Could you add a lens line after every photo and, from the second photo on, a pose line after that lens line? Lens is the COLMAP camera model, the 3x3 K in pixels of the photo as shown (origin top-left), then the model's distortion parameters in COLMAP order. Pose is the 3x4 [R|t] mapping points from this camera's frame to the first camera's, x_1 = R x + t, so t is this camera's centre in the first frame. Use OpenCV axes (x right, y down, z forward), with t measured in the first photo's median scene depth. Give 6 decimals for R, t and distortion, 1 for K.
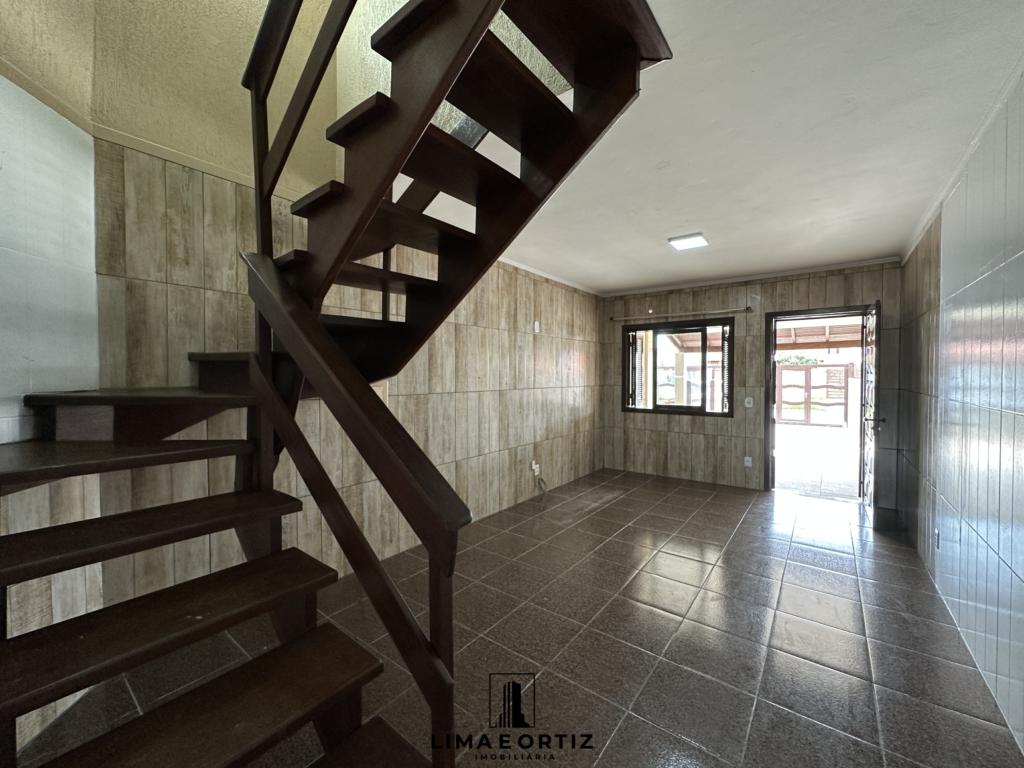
lens RADIAL K [[409.6, 0, 503.2], [0, 409.6, 376.9], [0, 0, 1]] dist [-0.000398, 0.000314]
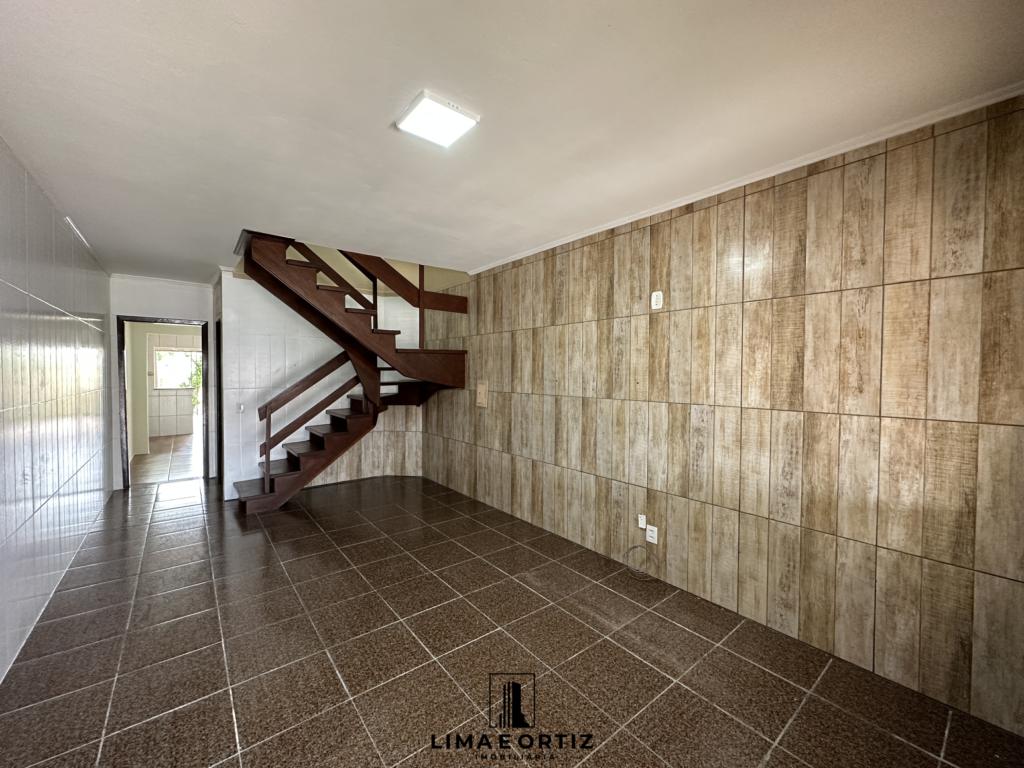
lens RADIAL K [[409.6, 0, 503.8], [0, 409.6, 386.3], [0, 0, 1]] dist [-0.000398, 0.000314]
pose [[-0.227412, 0.020280, -0.973587, 0.773675], [-0.022084, 0.999419, 0.025976, -0.006311], [0.973548, 0.027408, -0.226832, 0.977326]]
